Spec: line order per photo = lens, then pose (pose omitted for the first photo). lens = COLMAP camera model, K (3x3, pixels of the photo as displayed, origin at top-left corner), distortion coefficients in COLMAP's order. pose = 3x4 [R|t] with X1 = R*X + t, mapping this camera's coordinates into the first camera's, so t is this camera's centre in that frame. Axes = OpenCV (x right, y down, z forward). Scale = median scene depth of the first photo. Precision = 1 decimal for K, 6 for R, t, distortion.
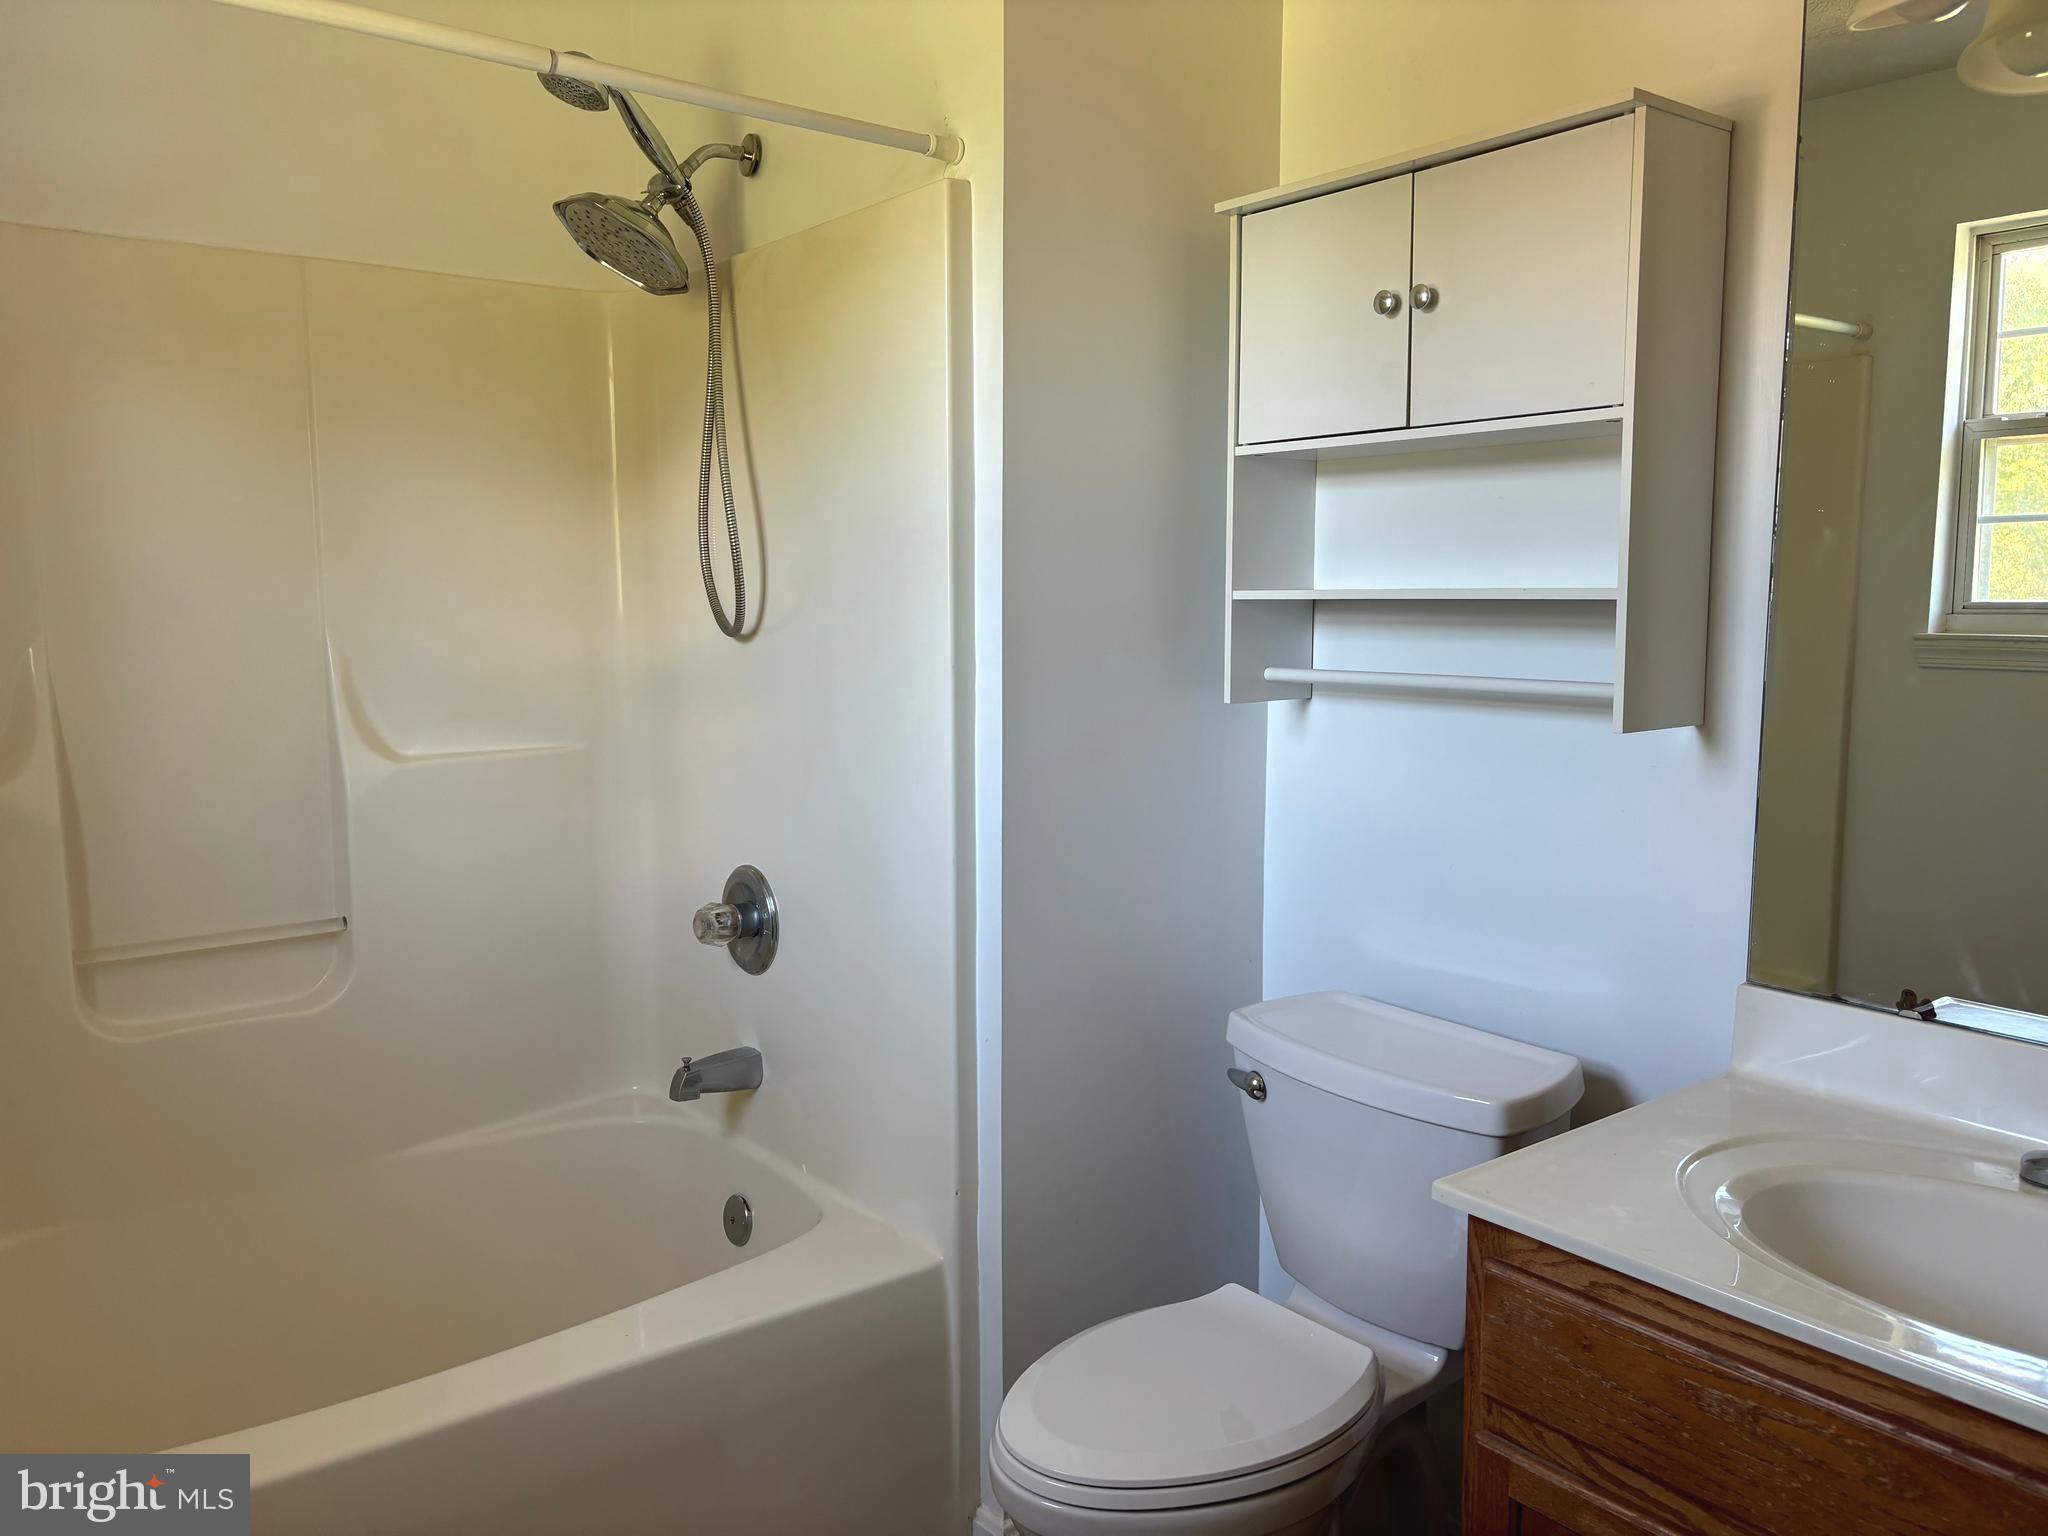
lens RADIAL K [[1562.3, 0, 1024.0], [0, 1562.3, 768.0], [0, 0, 1]] dist [0.085044, -0.106944]
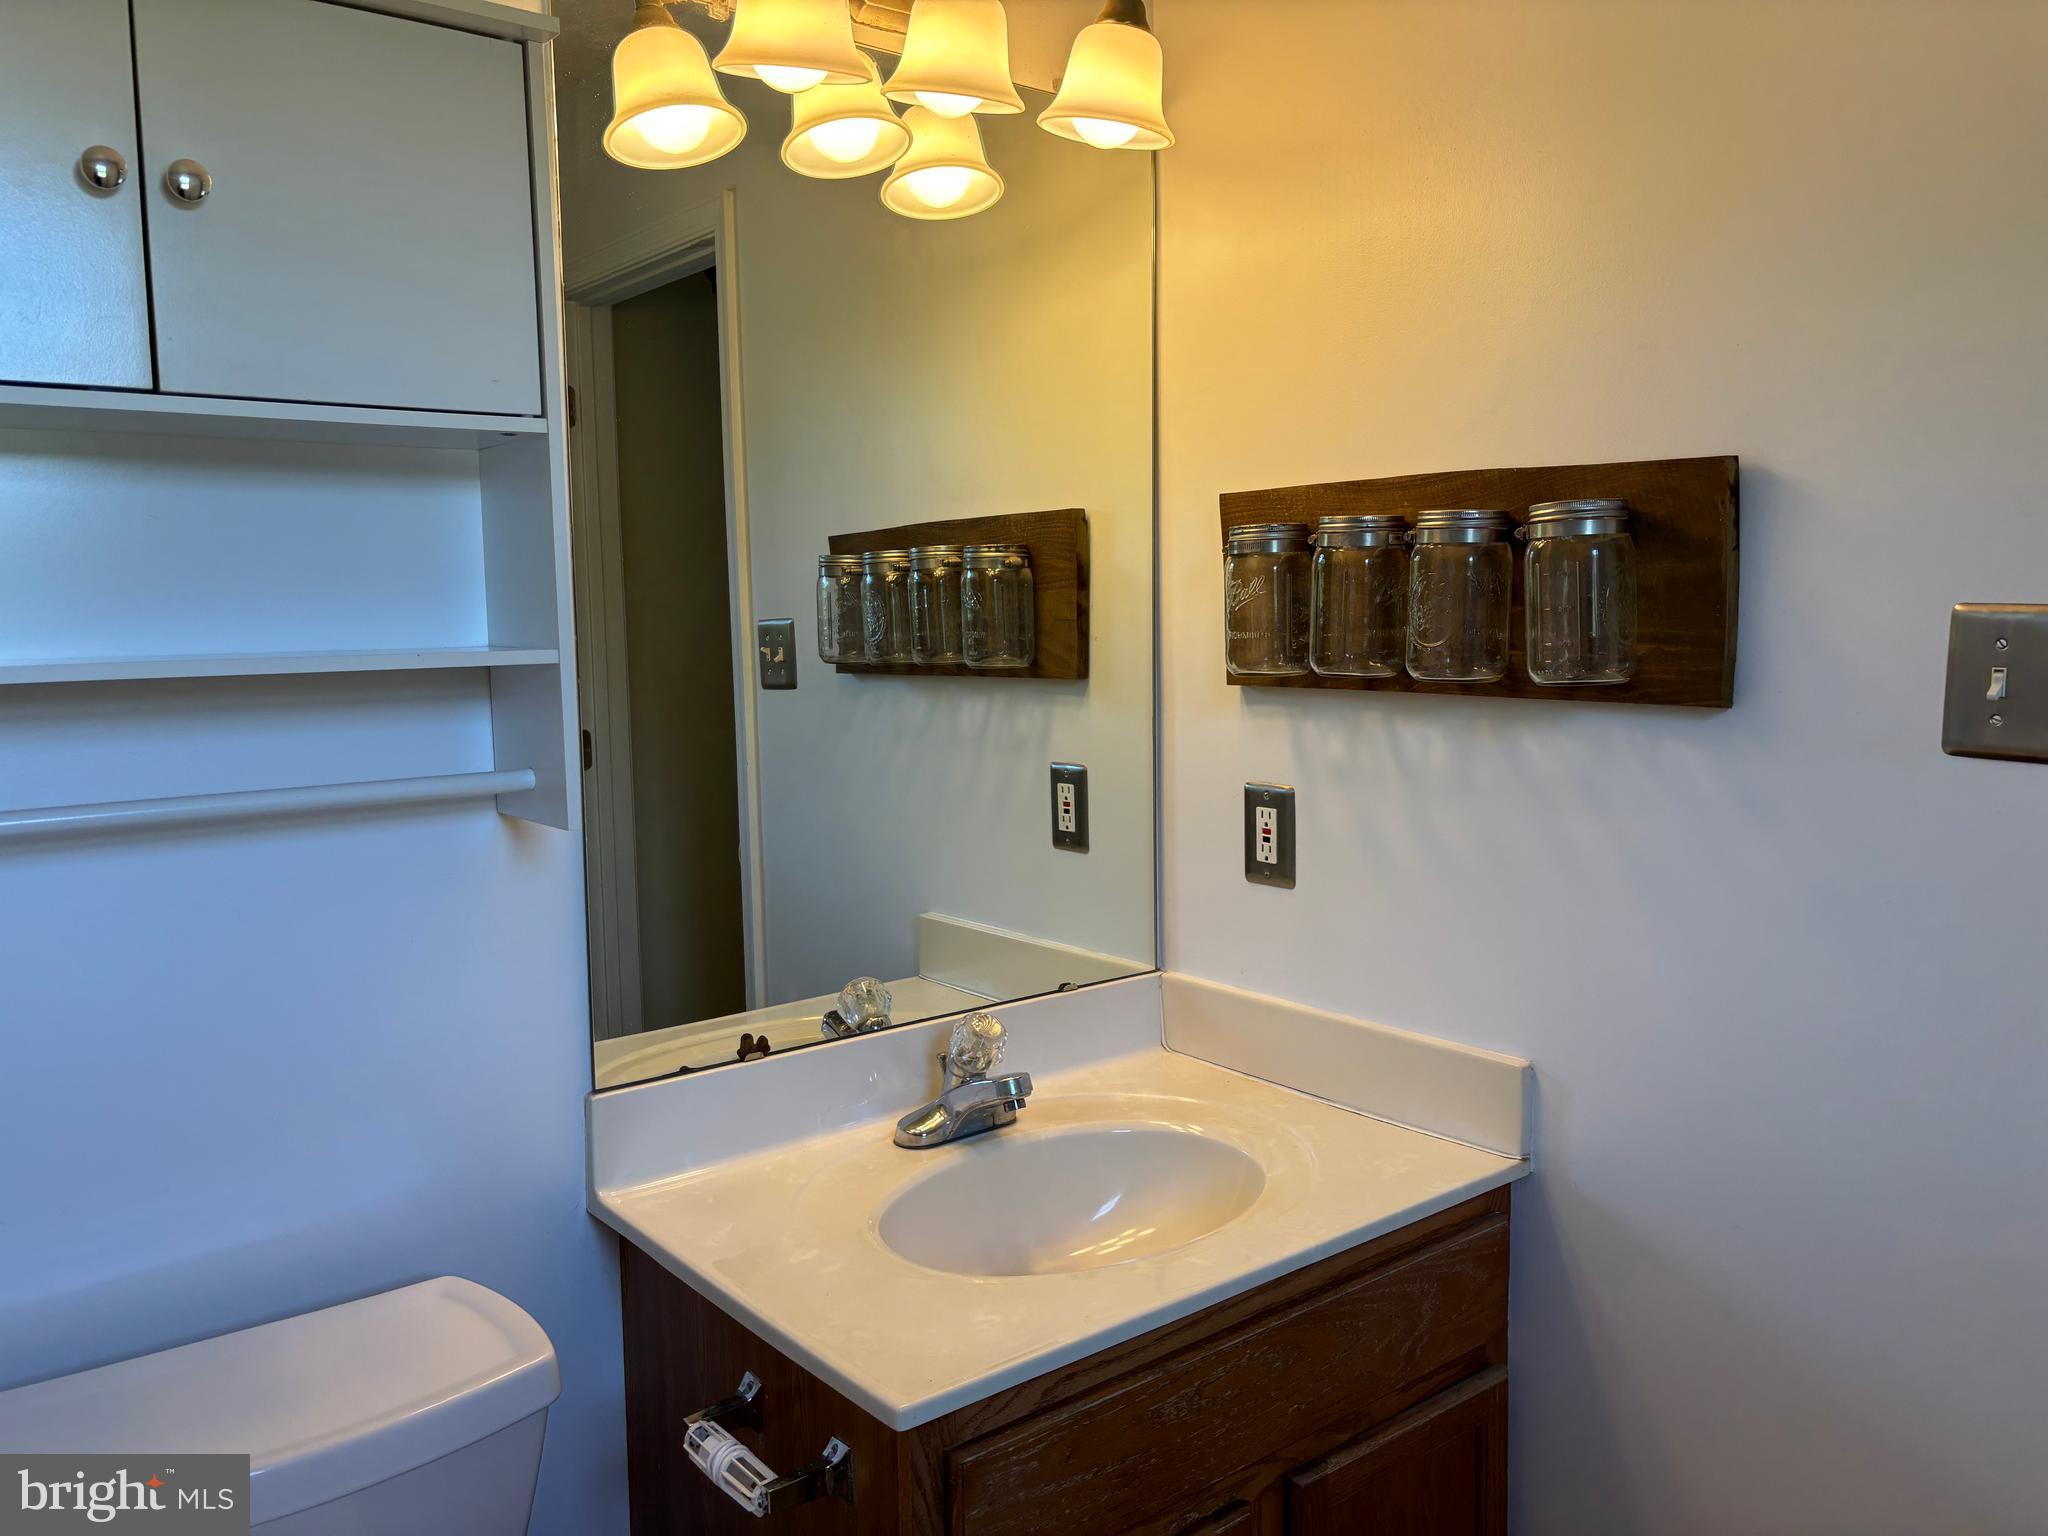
lens RADIAL K [[1562.3, 0, 1024.0], [0, 1562.3, 768.0], [0, 0, 1]] dist [0.085044, -0.106944]
pose [[-0.020970, -0.102921, 0.994468, -0.390874], [0.133577, 0.985481, 0.104807, -0.099174], [-0.990817, 0.135036, -0.006918, 0.727695]]
